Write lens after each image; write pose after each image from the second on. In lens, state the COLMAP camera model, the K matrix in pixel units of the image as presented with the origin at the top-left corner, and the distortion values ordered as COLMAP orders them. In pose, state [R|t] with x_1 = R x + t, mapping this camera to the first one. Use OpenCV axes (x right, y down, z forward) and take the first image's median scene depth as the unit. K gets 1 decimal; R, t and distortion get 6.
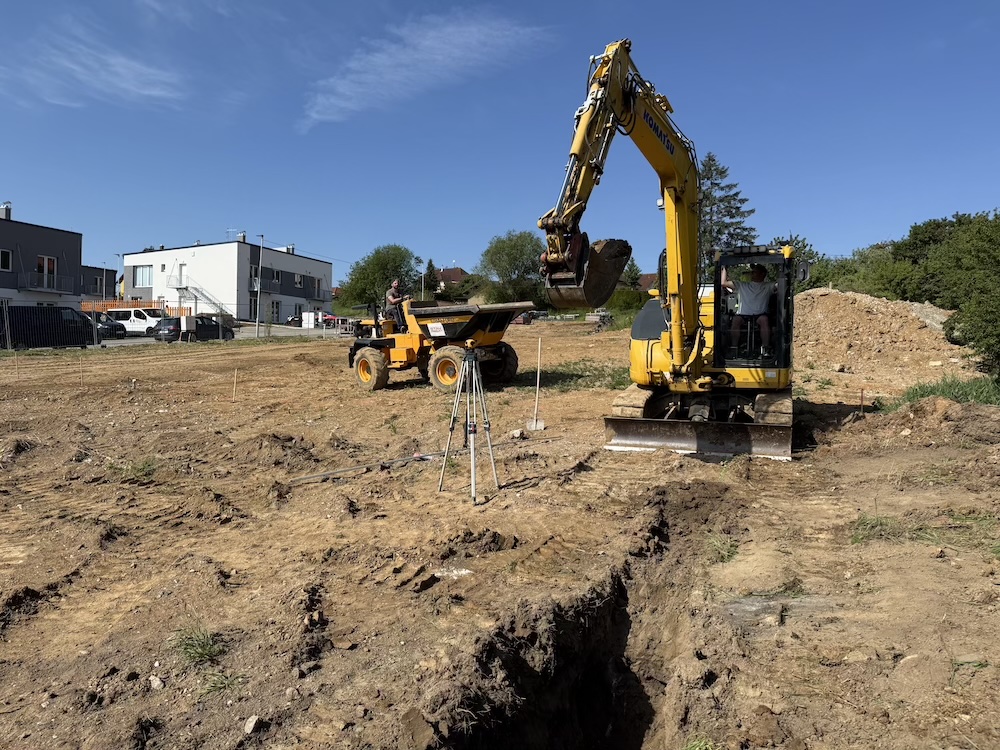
lens RADIAL K [[716.0, 0, 500.0], [0, 716.0, 375.0], [0, 0, 1]] dist [0.040413, -0.008496]
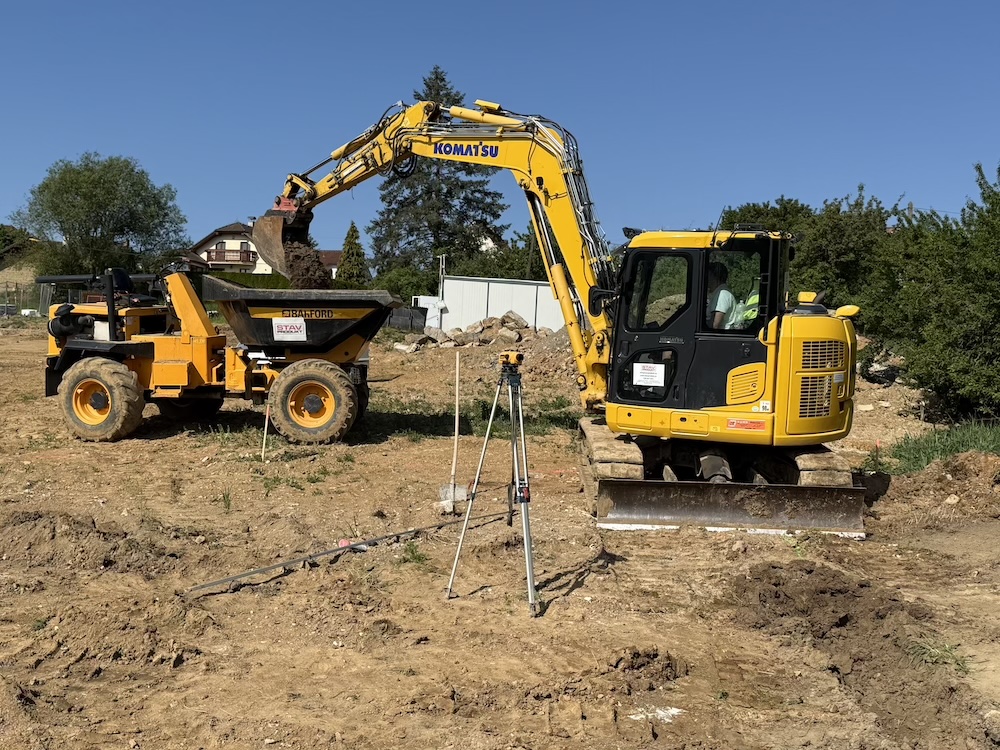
lens RADIAL K [[1226.9, 0, 500.0], [0, 1226.9, 375.0], [0, 0, 1]] dist [-0.010356, 0.583848]
pose [[0.930895, 0.027883, 0.364221, -0.295616], [-0.013295, 0.999008, -0.042501, 0.013289], [-0.365045, 0.034721, 0.930342, 0.018221]]
